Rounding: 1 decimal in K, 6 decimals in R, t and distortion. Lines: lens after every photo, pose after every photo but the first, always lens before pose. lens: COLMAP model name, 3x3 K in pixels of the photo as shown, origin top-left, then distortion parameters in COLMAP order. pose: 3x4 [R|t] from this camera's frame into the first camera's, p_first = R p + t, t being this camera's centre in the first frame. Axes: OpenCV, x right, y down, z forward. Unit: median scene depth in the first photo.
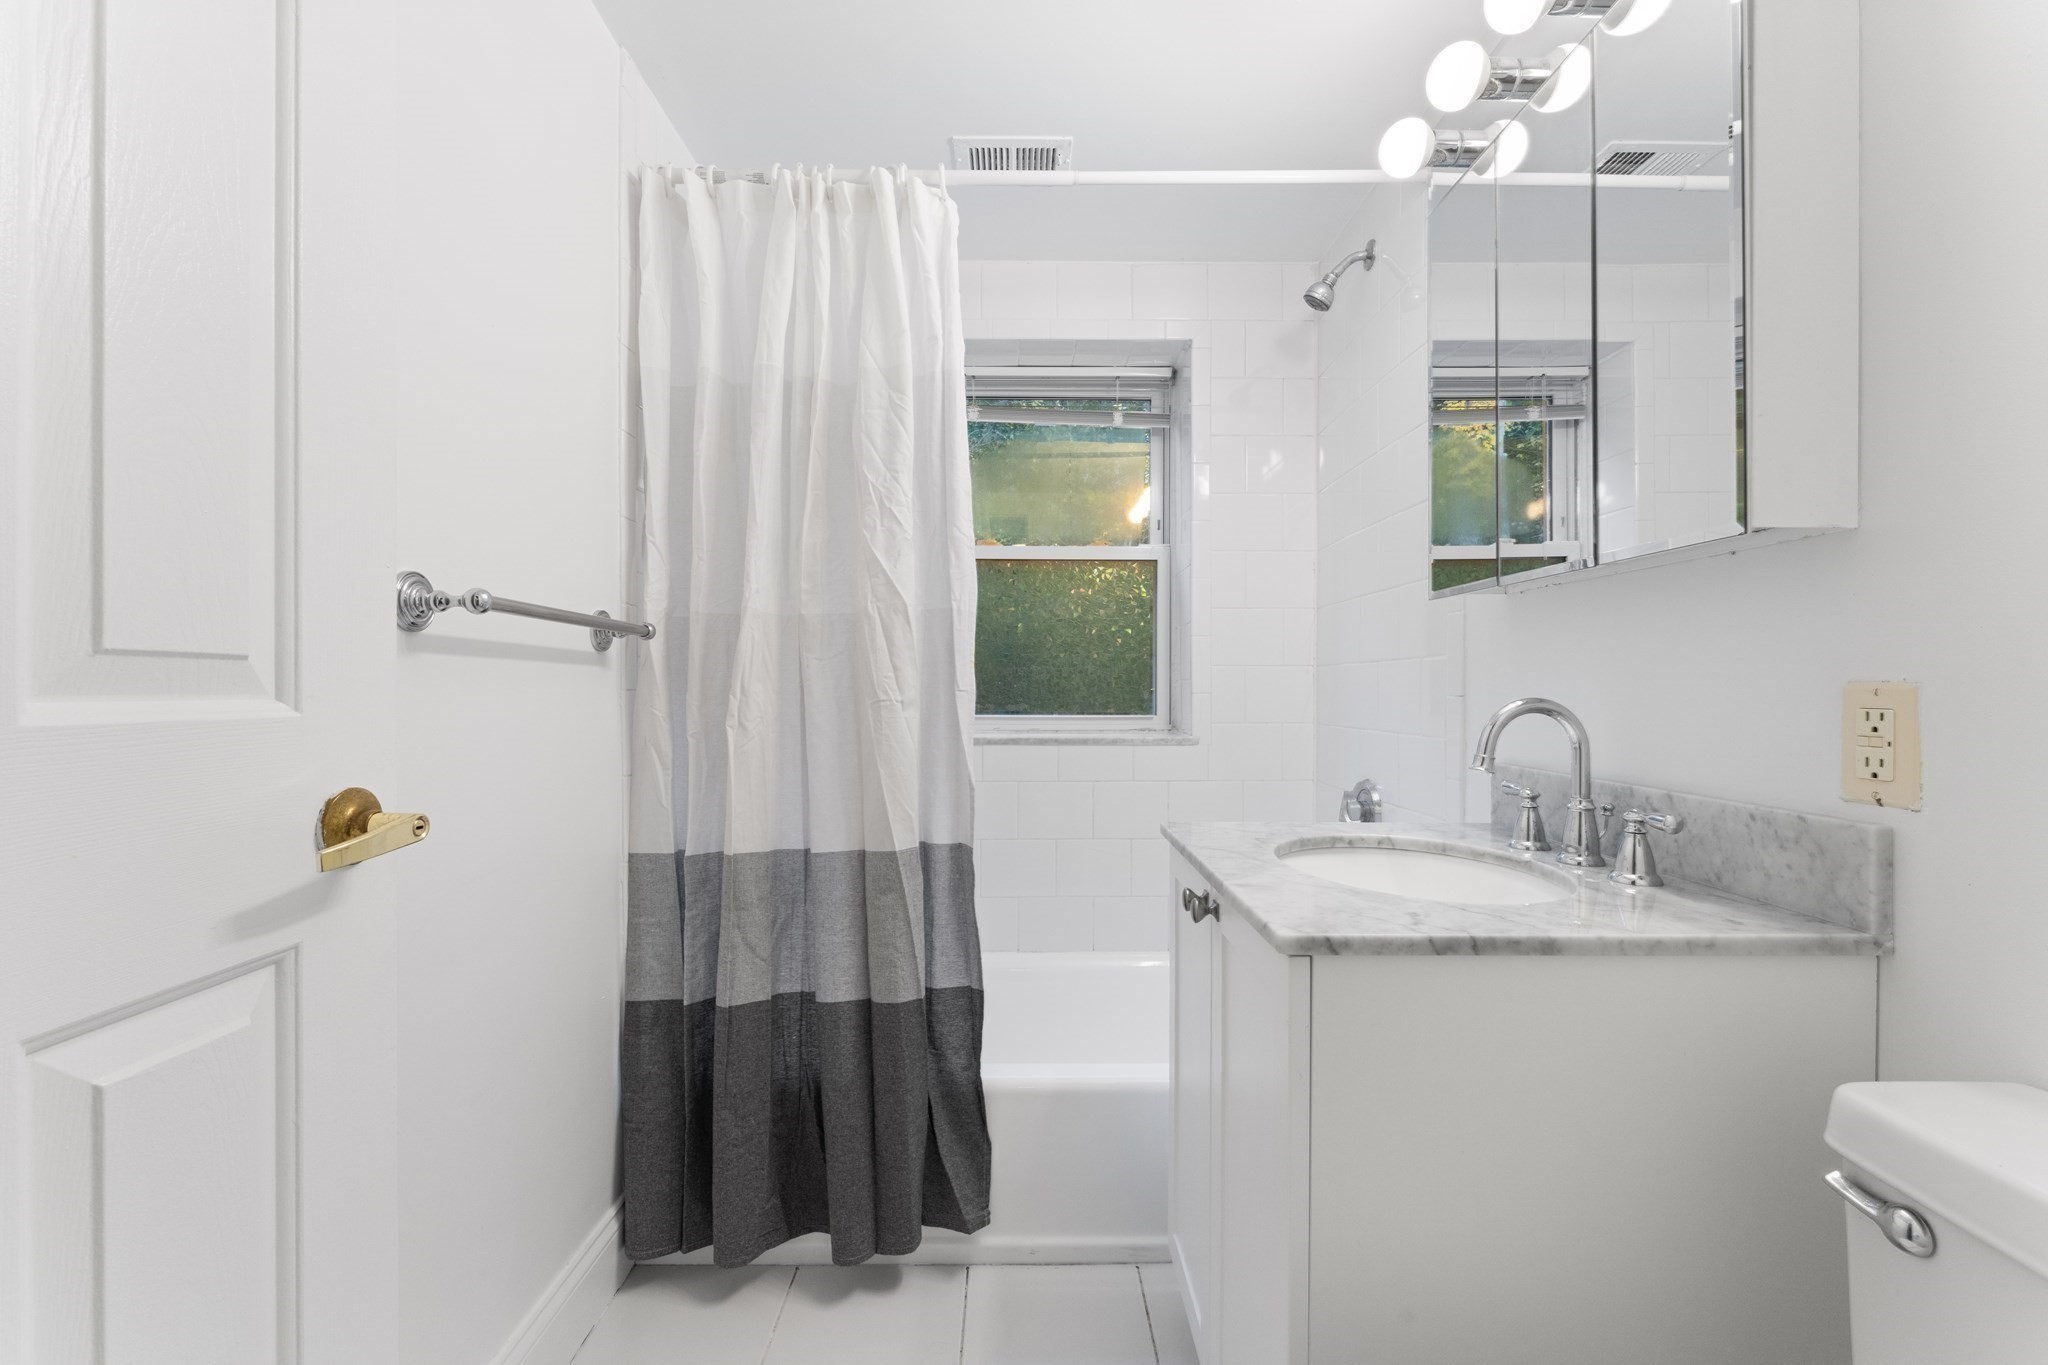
lens RADIAL K [[865.2, 0, 1023.0], [0, 865.2, 683.1], [0, 0, 1]] dist [-0.001063, -0.000066]
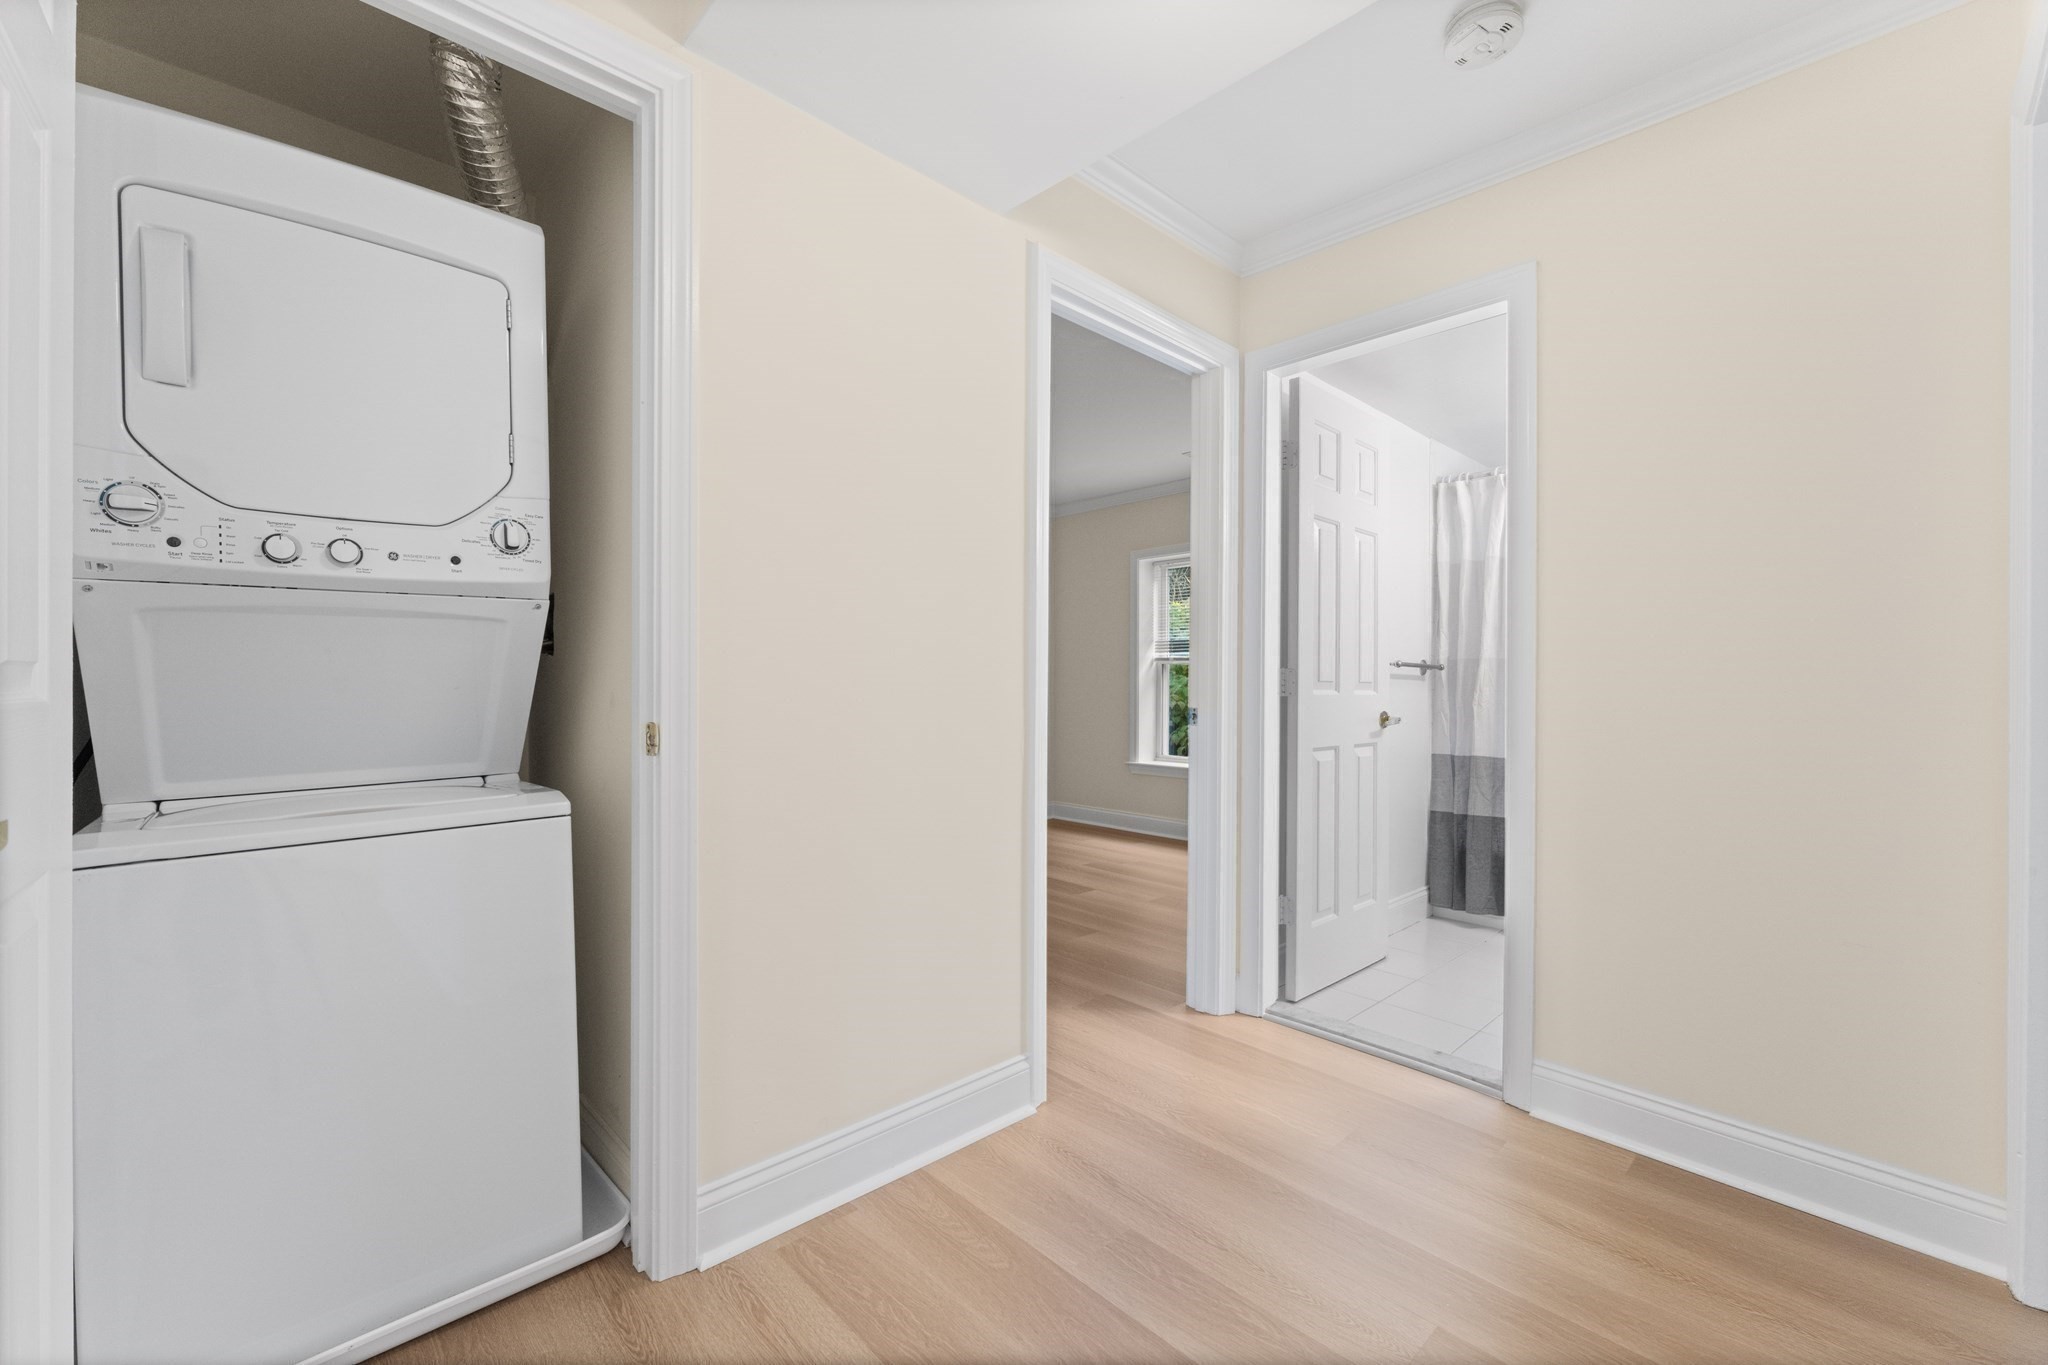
lens RADIAL K [[851.1, 0, 1025.3], [0, 851.1, 686.4], [0, 0, 1]] dist [-0.001353, -0.000159]
pose [[0.681676, 0.007191, -0.731619, 0.567162], [-0.002596, 0.999969, 0.007410, -0.017526], [0.731649, -0.003152, 0.681674, -1.604003]]
